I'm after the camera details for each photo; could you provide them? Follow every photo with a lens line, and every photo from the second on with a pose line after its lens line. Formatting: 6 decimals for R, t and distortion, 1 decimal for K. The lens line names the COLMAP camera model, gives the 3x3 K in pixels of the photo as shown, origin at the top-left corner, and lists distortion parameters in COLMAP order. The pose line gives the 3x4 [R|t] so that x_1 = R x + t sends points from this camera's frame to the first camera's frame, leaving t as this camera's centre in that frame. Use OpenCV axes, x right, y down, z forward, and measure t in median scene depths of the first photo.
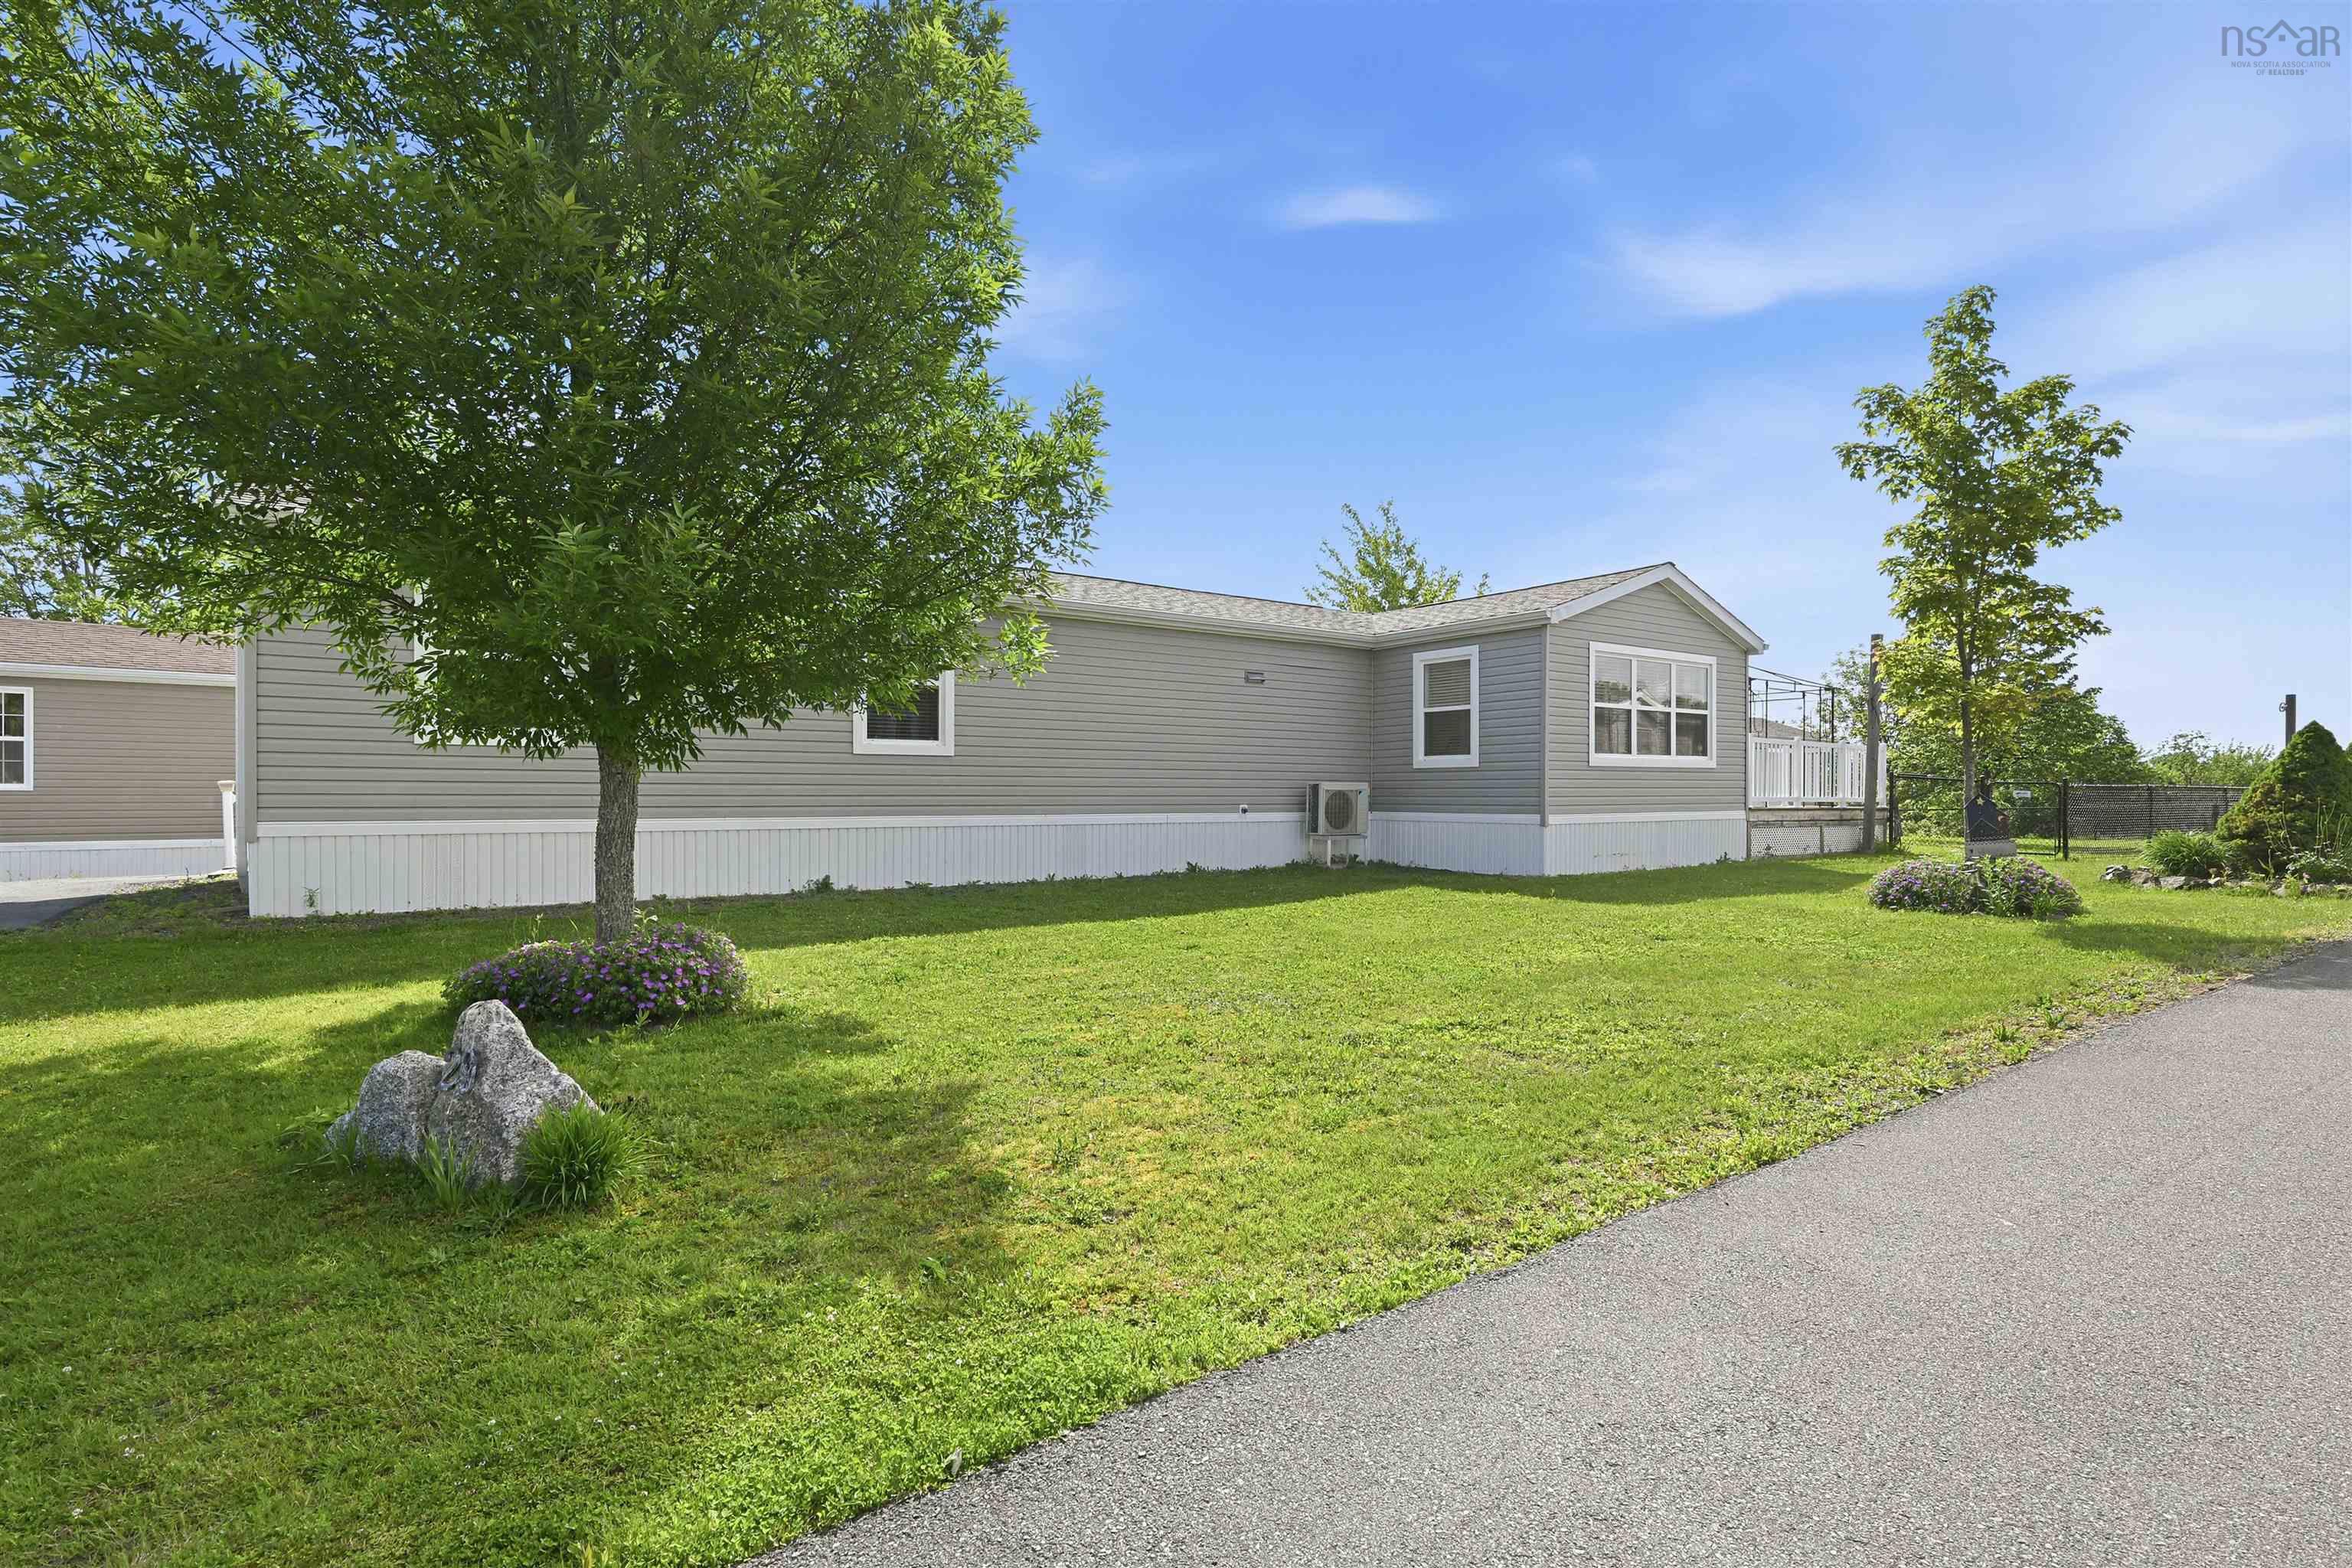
lens RADIAL K [[1152.5, 0, 1180.1], [0, 1152.5, 783.0], [0, 0, 1]] dist [0.006186, 0.000208]
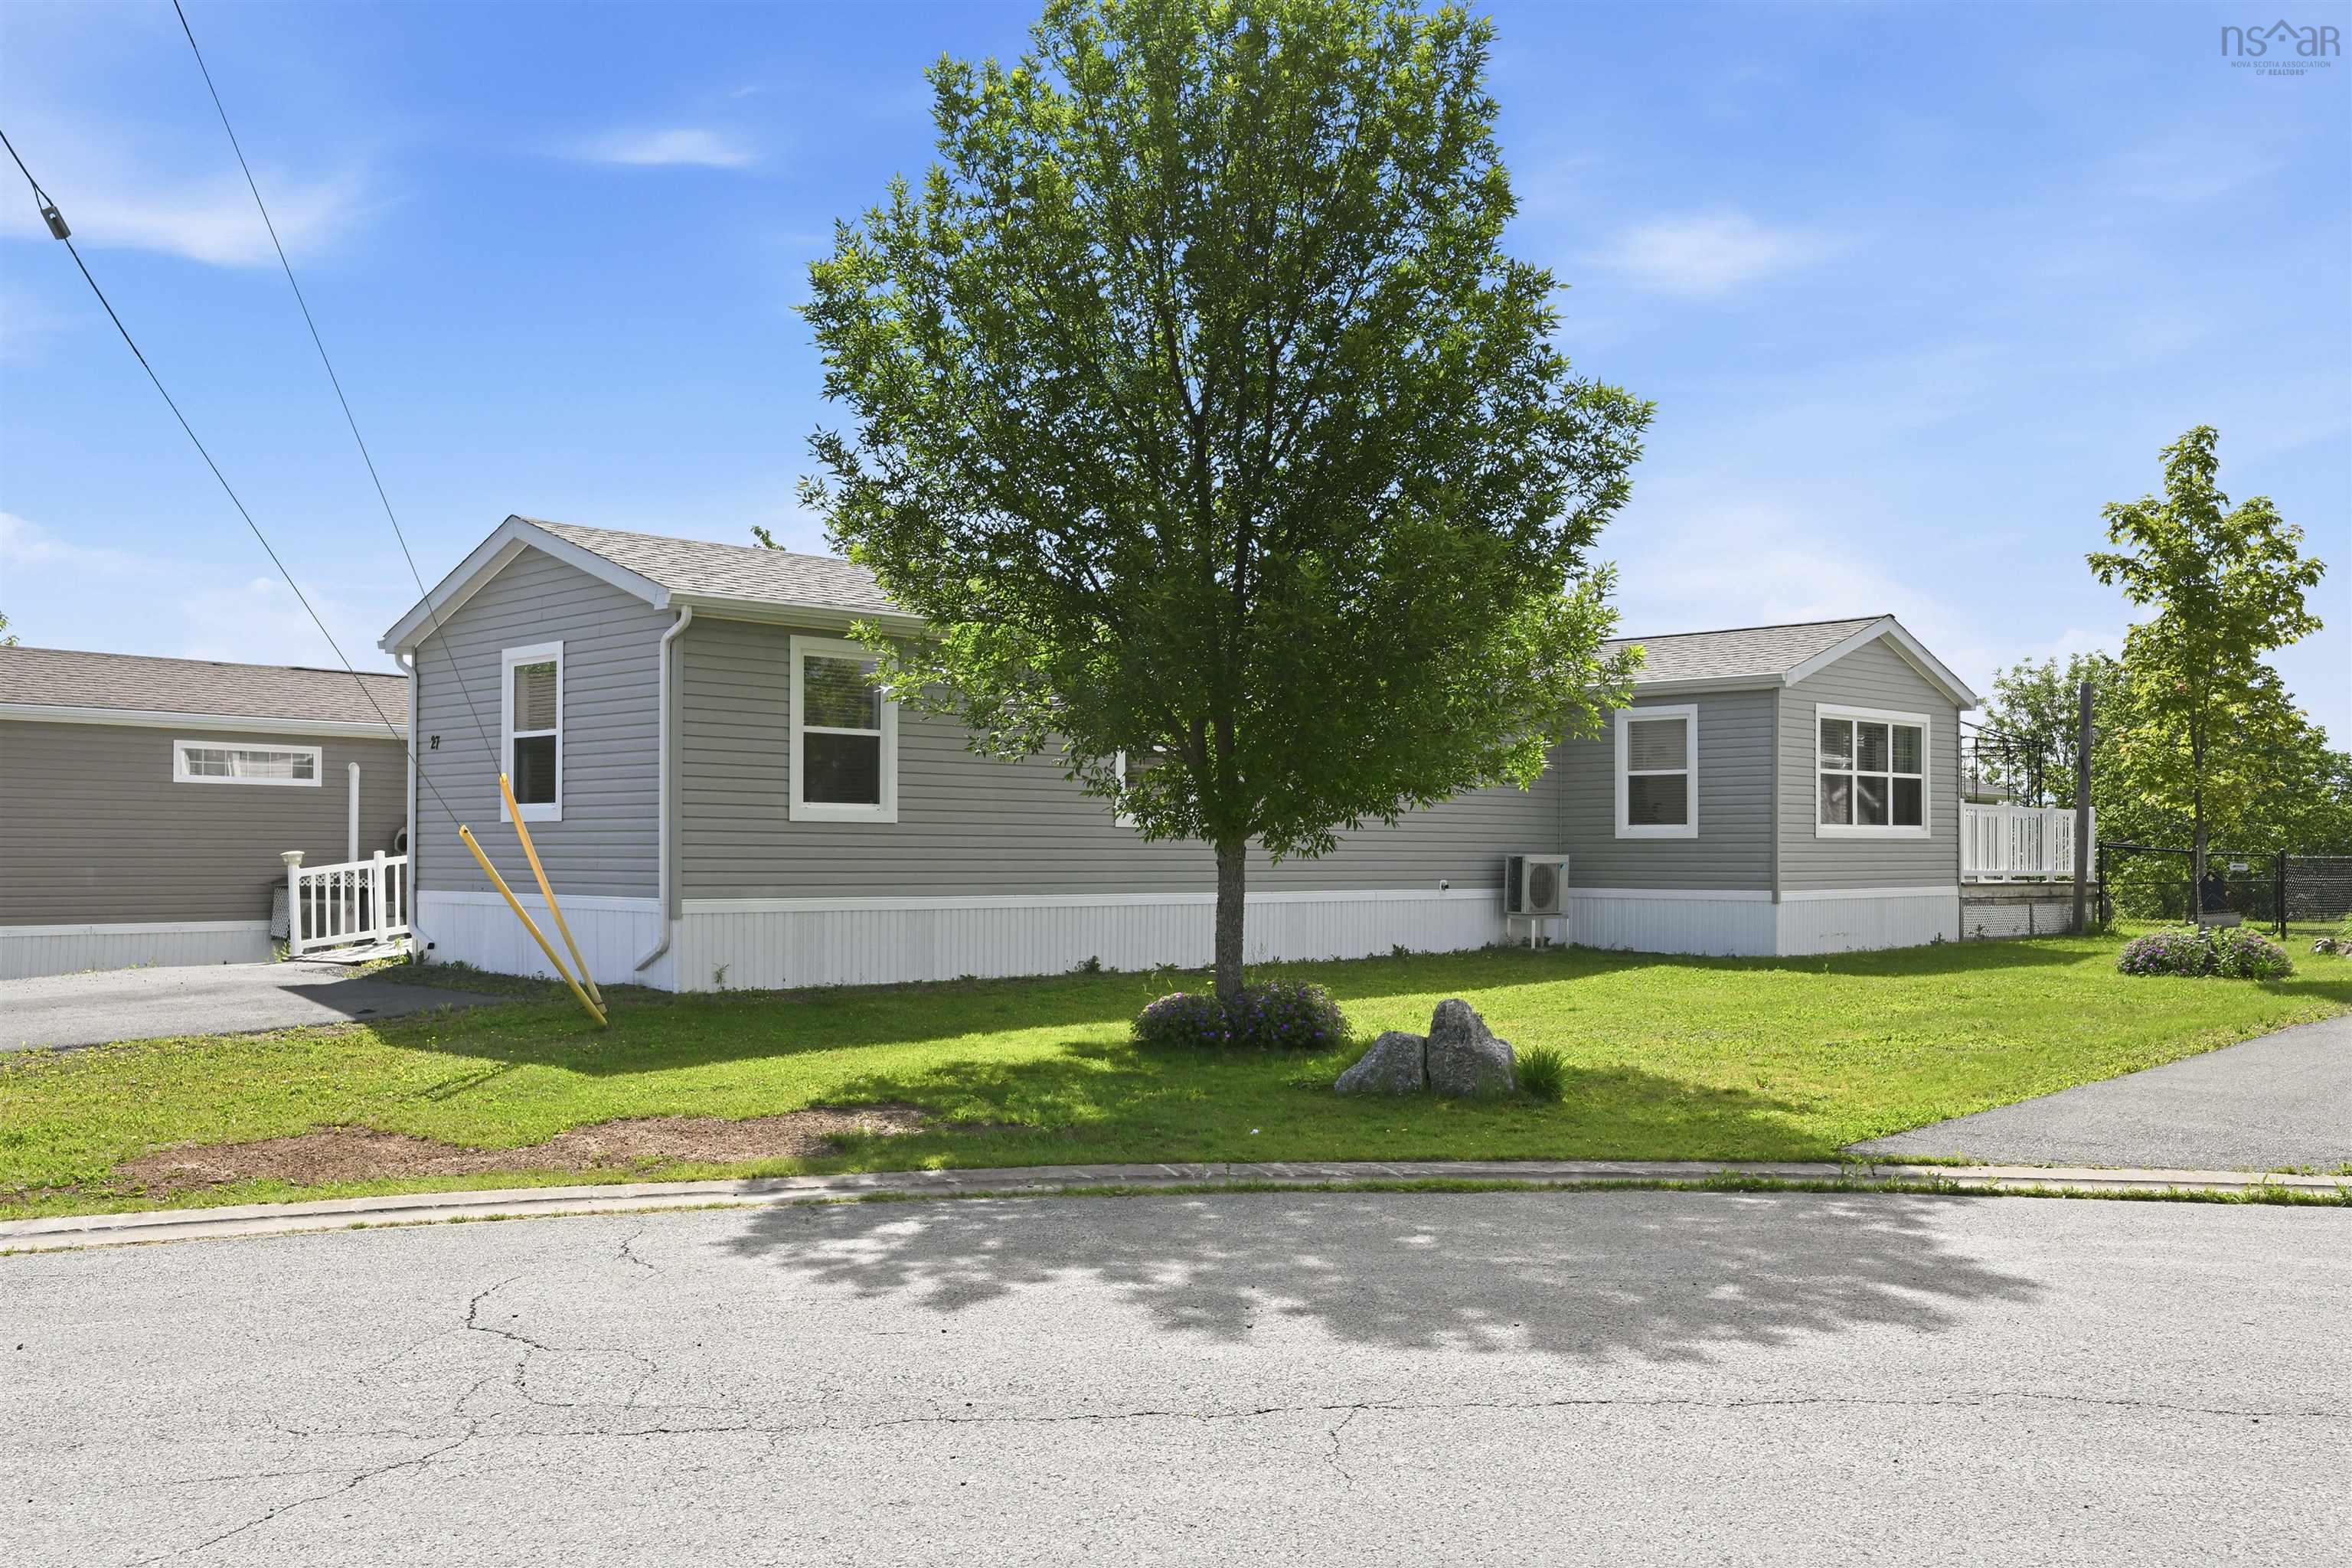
lens RADIAL K [[2011.3, 0, 1173.7], [0, 2011.3, 791.8], [0, 0, 1]] dist [-0.002086, 0.006758]
pose [[0.989190, 0.005649, 0.146532, -0.403608], [-0.002295, 0.999732, -0.023047, -0.013797], [-0.146623, 0.022462, 0.988937, -0.536719]]
